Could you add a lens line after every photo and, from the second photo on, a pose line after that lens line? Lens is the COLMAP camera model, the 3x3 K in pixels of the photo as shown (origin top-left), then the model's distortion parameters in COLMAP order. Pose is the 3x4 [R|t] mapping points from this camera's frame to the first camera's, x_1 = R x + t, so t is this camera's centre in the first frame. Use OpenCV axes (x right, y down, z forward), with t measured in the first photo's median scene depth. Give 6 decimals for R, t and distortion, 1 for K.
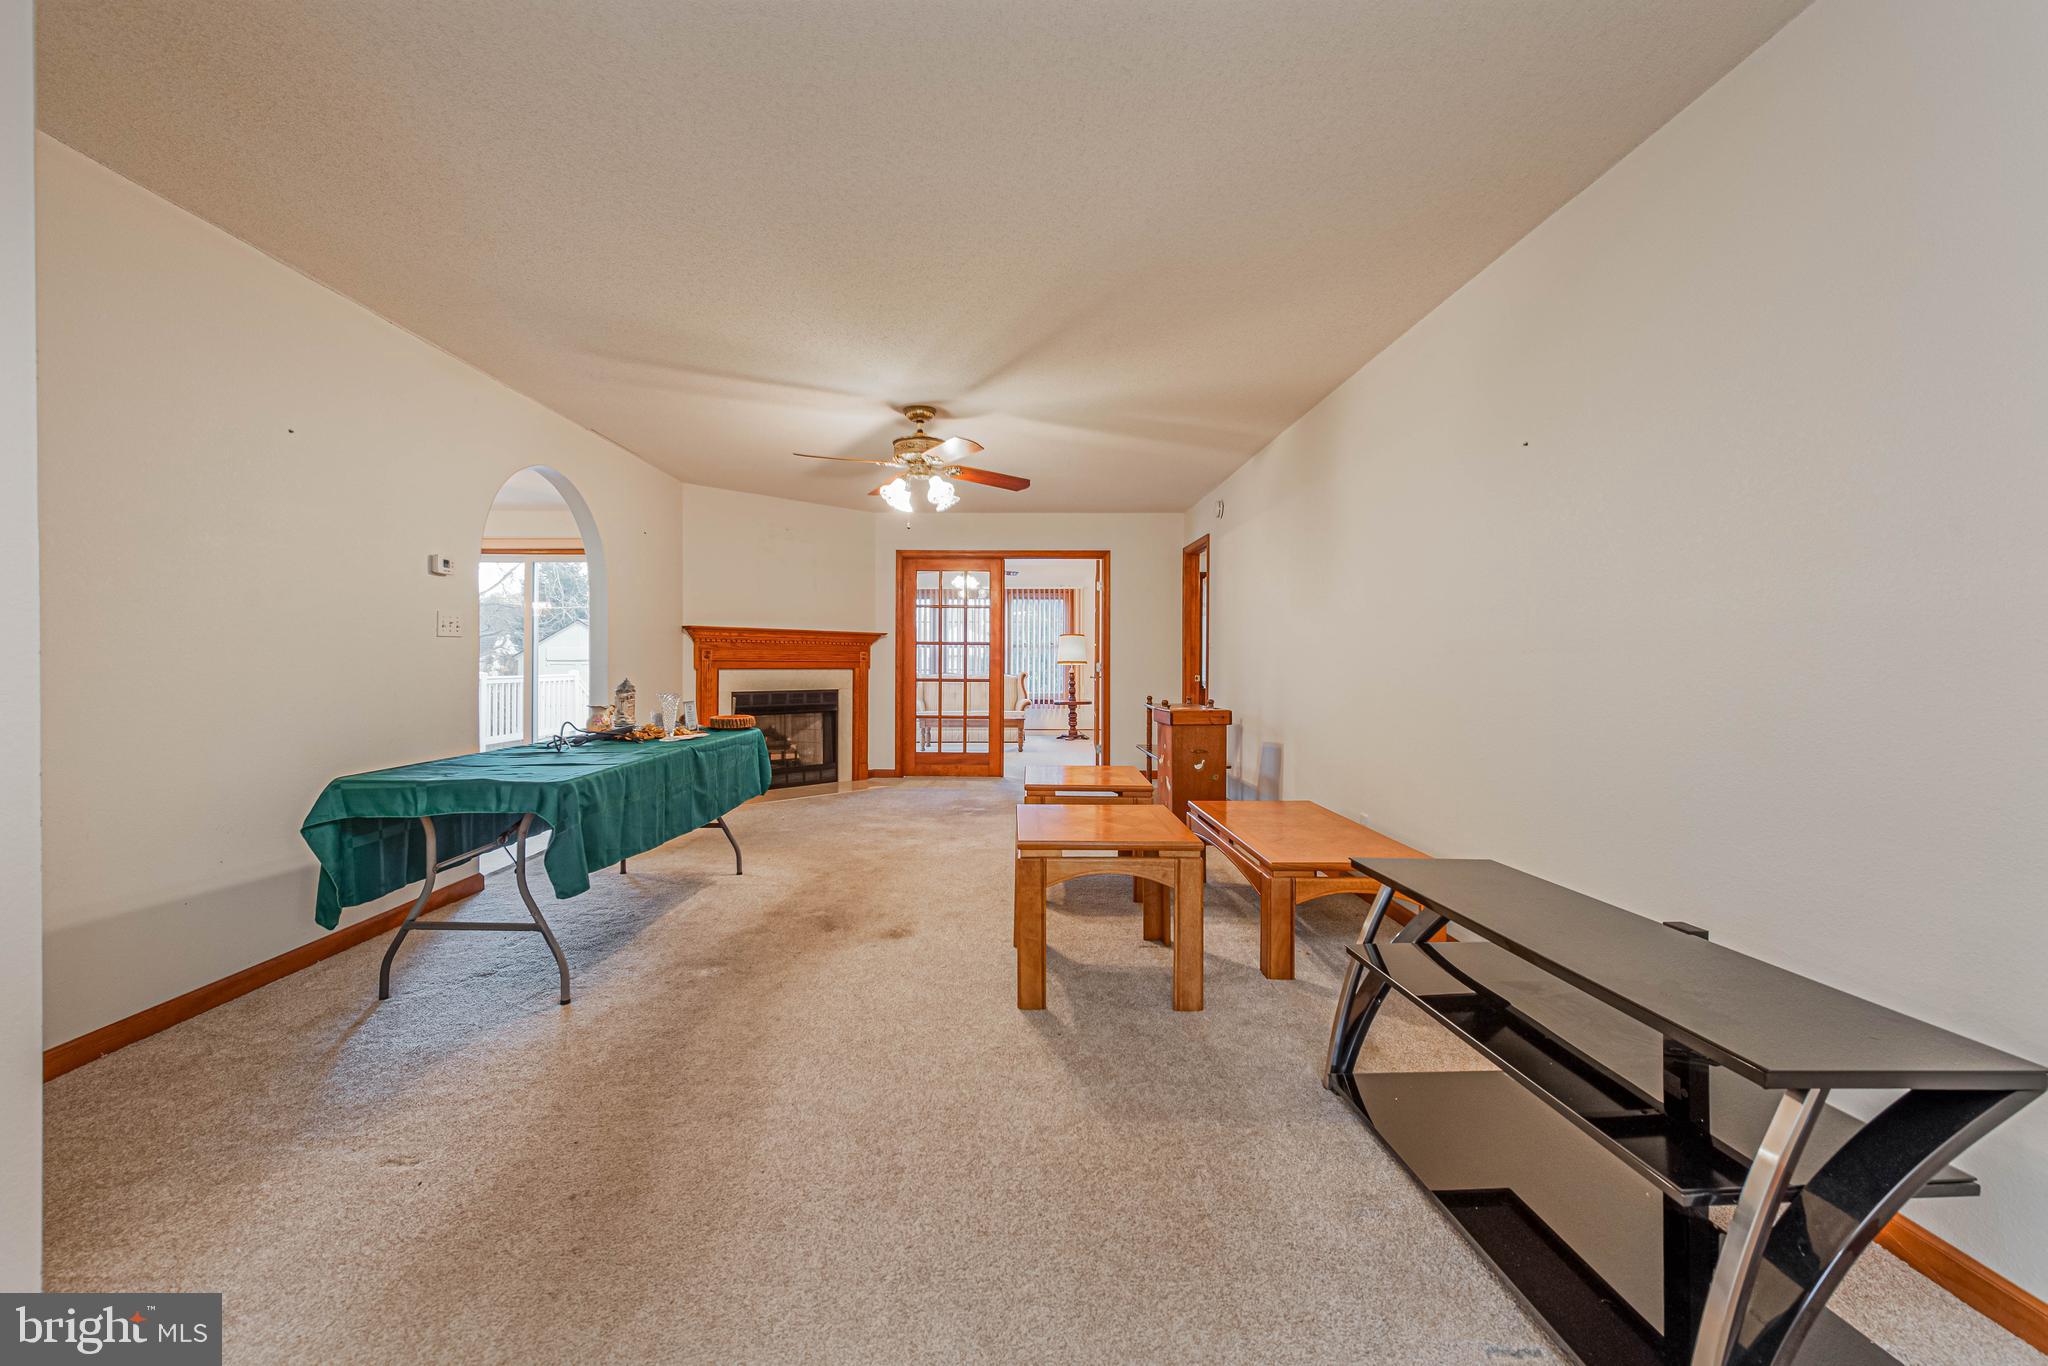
lens RADIAL K [[814.9, 0, 999.0], [0, 814.9, 663.5], [0, 0, 1]] dist [0.006984, -0.002334]
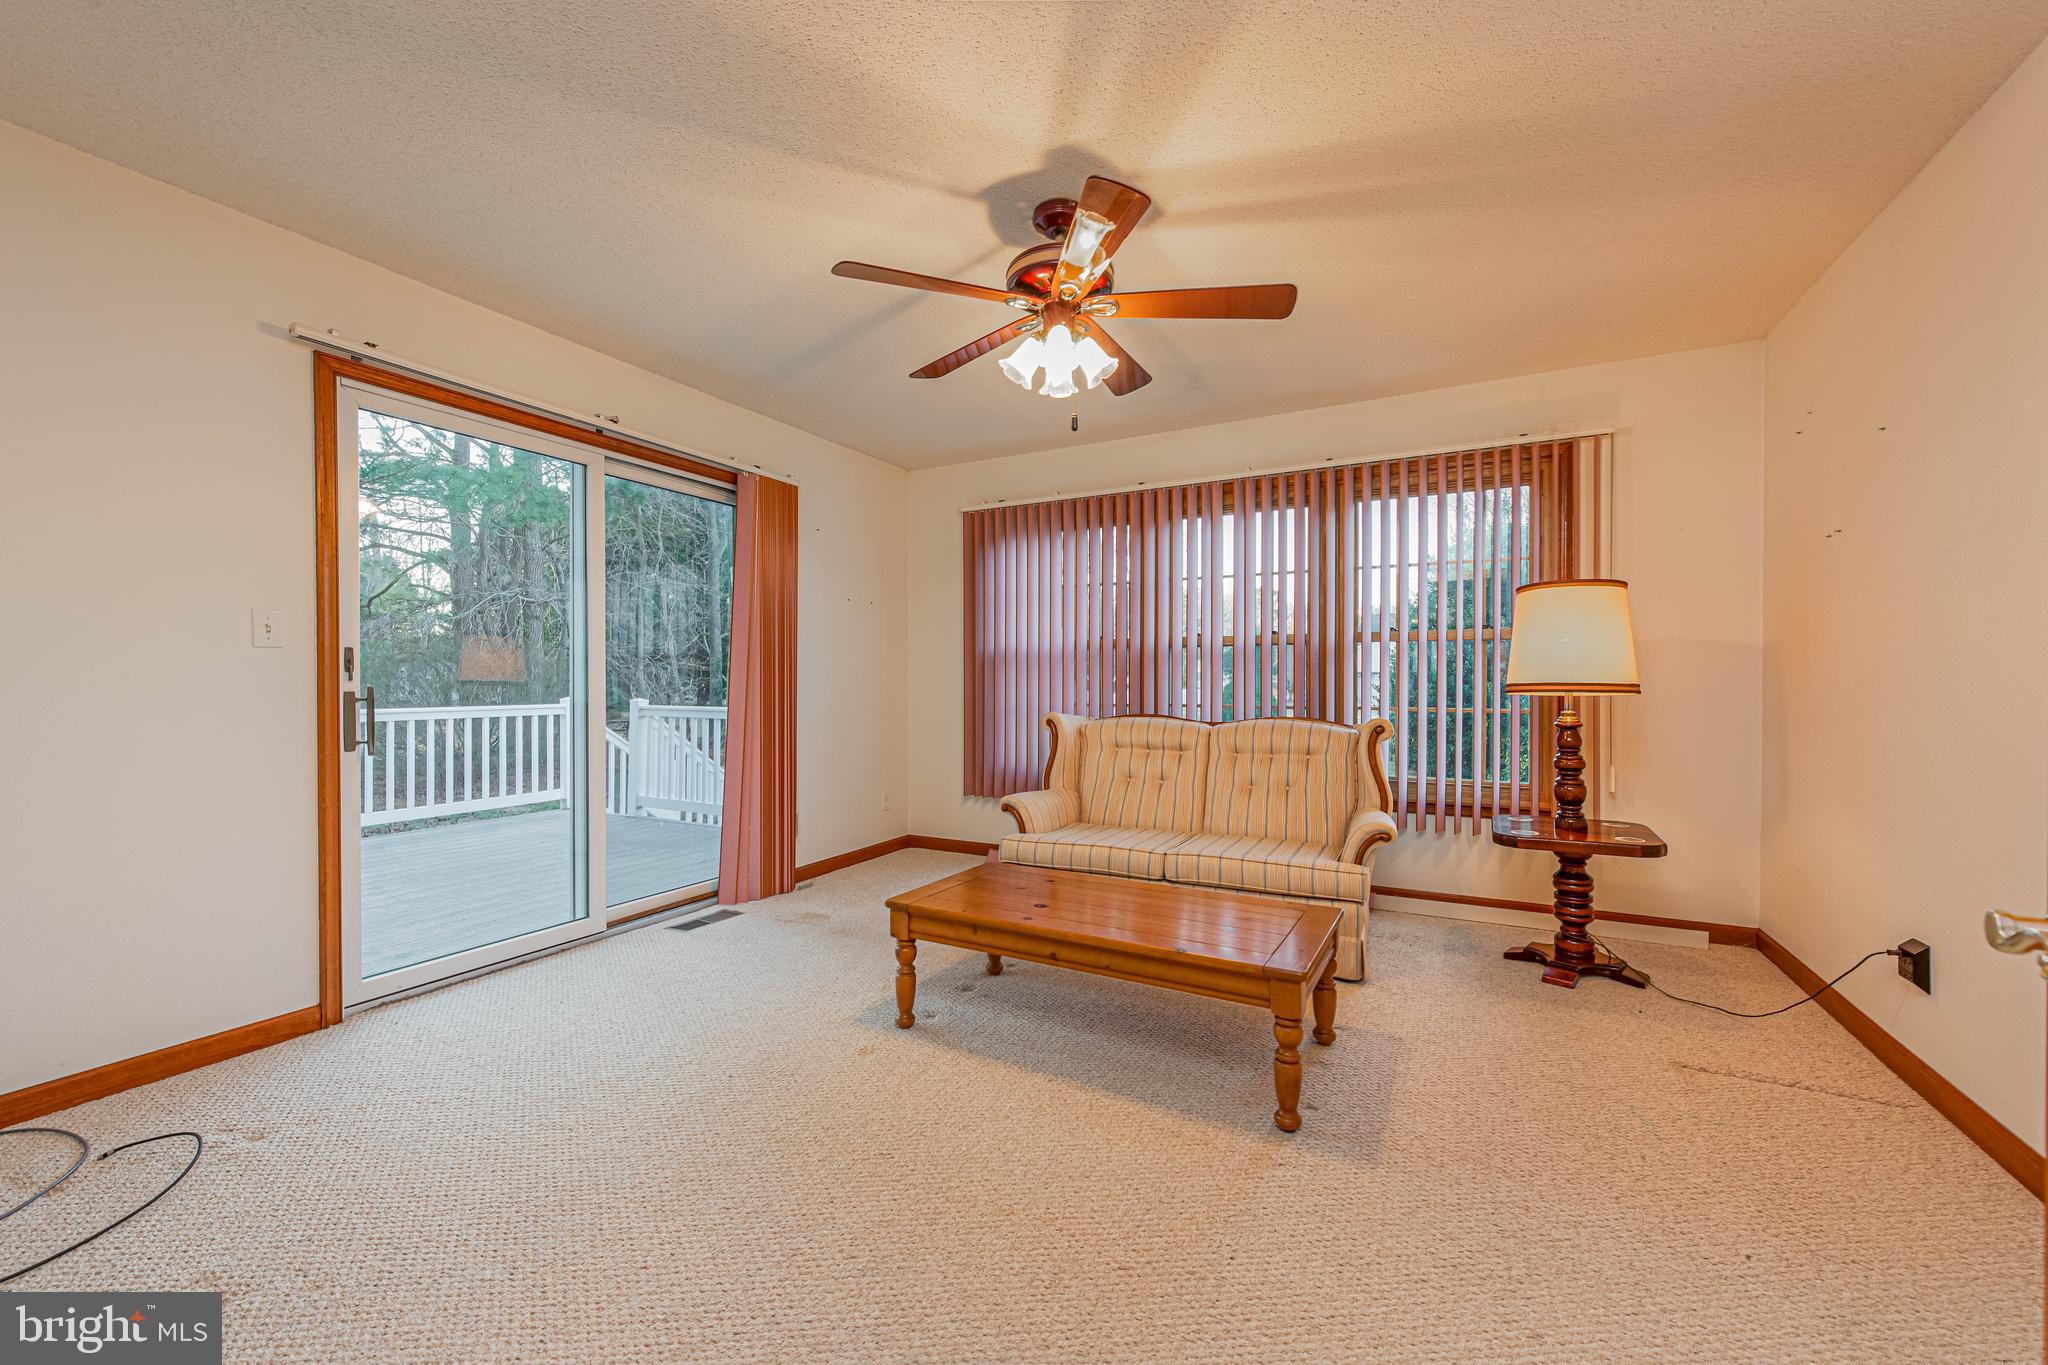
lens RADIAL K [[814.9, 0, 997.7], [0, 814.9, 685.5], [0, 0, 1]] dist [0.006984, -0.002334]
pose [[0.880266, 0.000468, -0.474481, 0.131967], [0.001539, 0.999991, 0.003842, -0.009569], [0.474479, -0.004112, 0.880257, 1.728431]]
